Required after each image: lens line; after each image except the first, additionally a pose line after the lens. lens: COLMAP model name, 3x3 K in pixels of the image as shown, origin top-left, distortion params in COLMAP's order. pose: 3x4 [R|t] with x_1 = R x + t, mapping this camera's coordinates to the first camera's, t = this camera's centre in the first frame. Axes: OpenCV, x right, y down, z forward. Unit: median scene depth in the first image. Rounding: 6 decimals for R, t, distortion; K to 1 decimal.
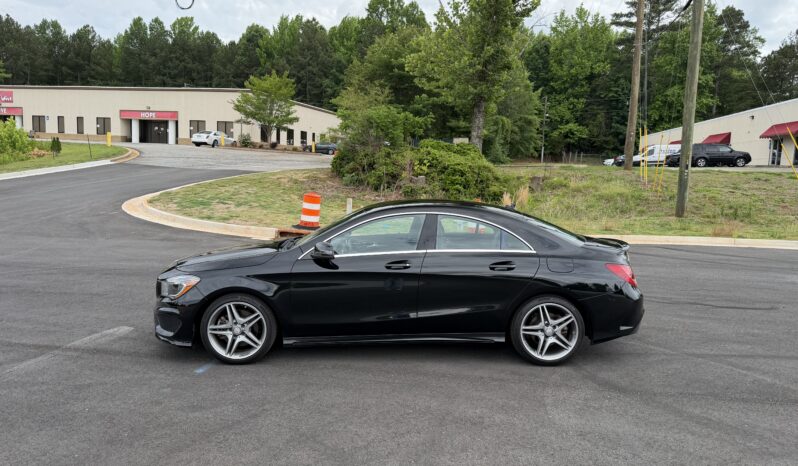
lens RADIAL K [[563.0, 0, 396.1], [0, 563.0, 266.1], [0, 0, 1]] dist [0.022012, -0.042999]
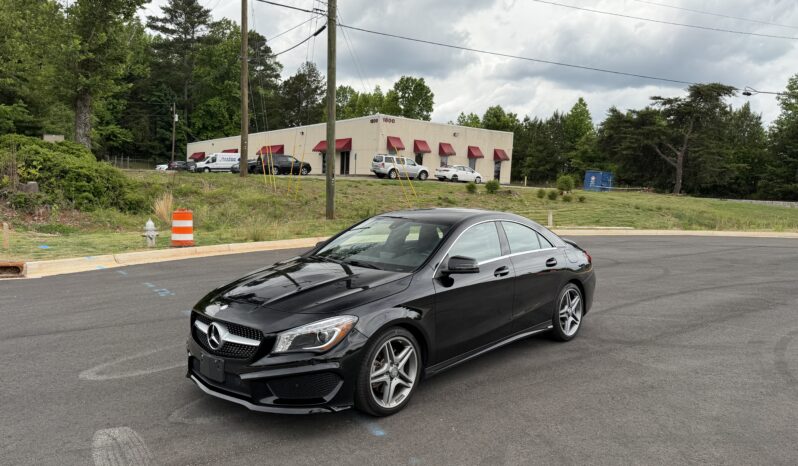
lens RADIAL K [[574.2, 0, 400.1], [0, 574.2, 257.7], [0, 0, 1]] dist [-0.000408, -0.004766]
pose [[0.678218, -0.090859, 0.729222, -0.098788], [0.110747, 0.993631, 0.020803, -0.007689], [-0.726468, 0.066650, 0.683961, 0.046987]]
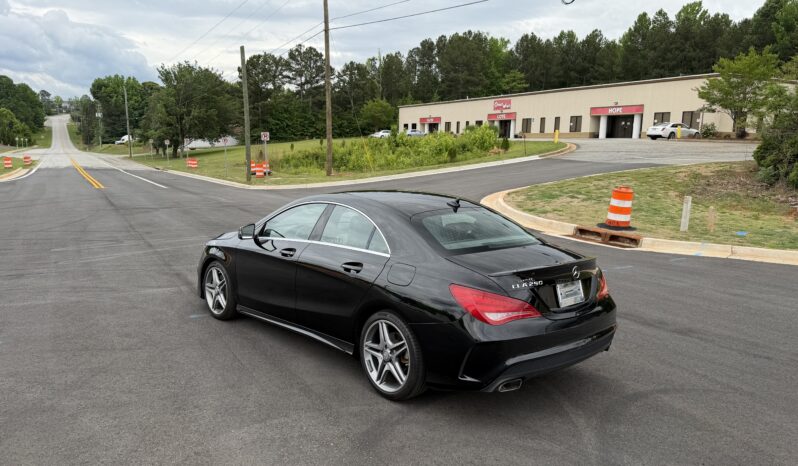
lens RADIAL K [[574.7, 0, 398.9], [0, 574.7, 246.1], [0, 0, 1]] dist [0.009548, -0.024048]
pose [[0.652493, 0.101116, -0.751018, 0.101206], [-0.123743, 0.991972, 0.026049, -0.006973], [0.747623, 0.075937, 0.659768, 0.053538]]
